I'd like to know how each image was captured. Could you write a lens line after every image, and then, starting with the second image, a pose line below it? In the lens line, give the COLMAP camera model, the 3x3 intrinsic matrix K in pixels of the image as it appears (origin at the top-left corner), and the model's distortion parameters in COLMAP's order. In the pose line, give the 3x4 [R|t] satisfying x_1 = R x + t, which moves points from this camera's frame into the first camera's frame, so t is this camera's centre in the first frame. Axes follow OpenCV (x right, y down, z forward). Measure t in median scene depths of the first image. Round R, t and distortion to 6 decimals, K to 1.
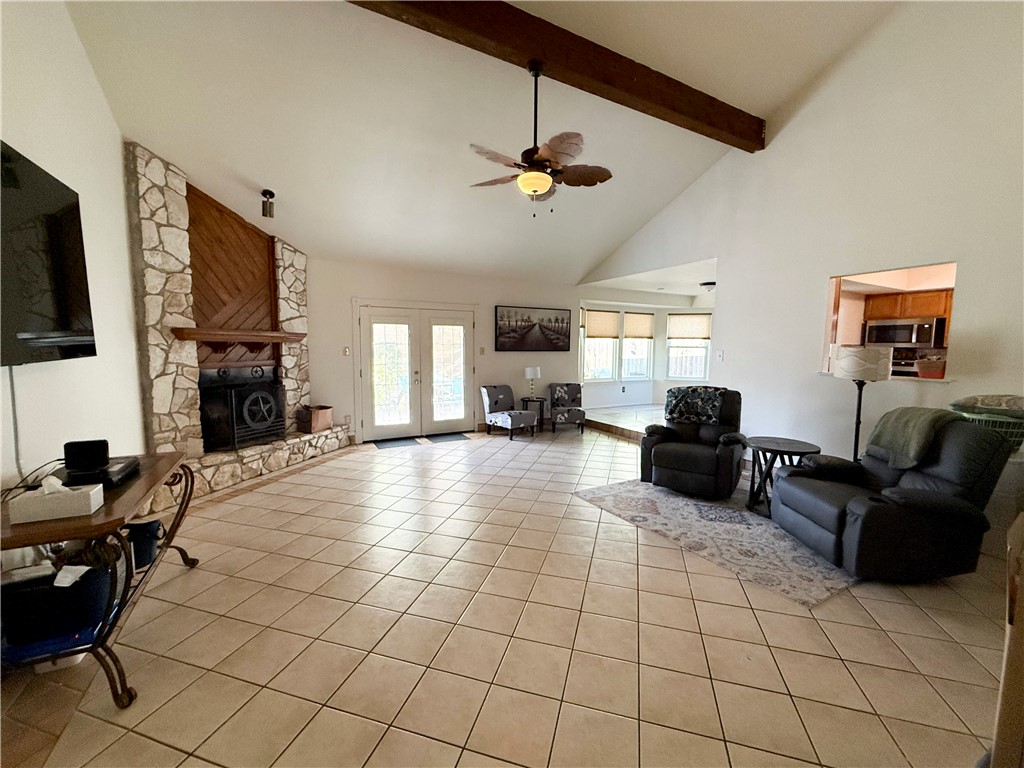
lens RADIAL K [[410.8, 0, 511.8], [0, 410.8, 382.3], [0, 0, 1]] dist [0.000172, 0.000020]
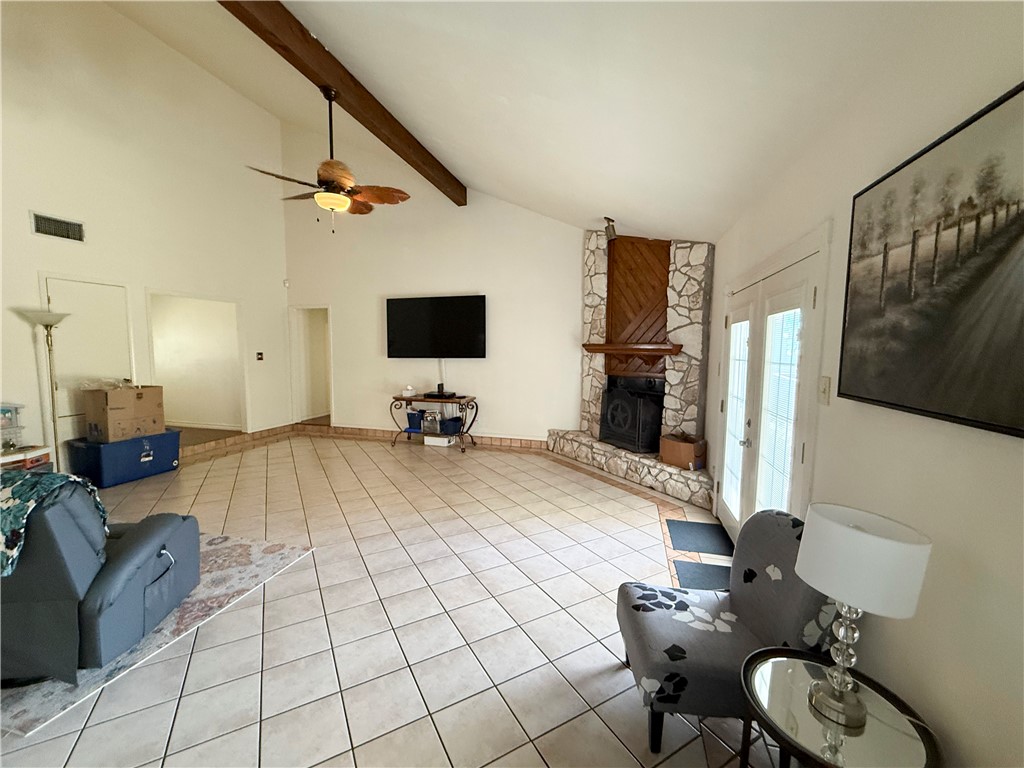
lens RADIAL K [[410.8, 0, 506.6], [0, 410.8, 385.8], [0, 0, 1]] dist [0.000172, 0.000020]
pose [[-0.686544, 0.049309, -0.725414, 0.350052], [-0.083553, 0.985738, 0.146080, -0.133575], [0.722272, 0.160901, -0.672632, 1.368338]]
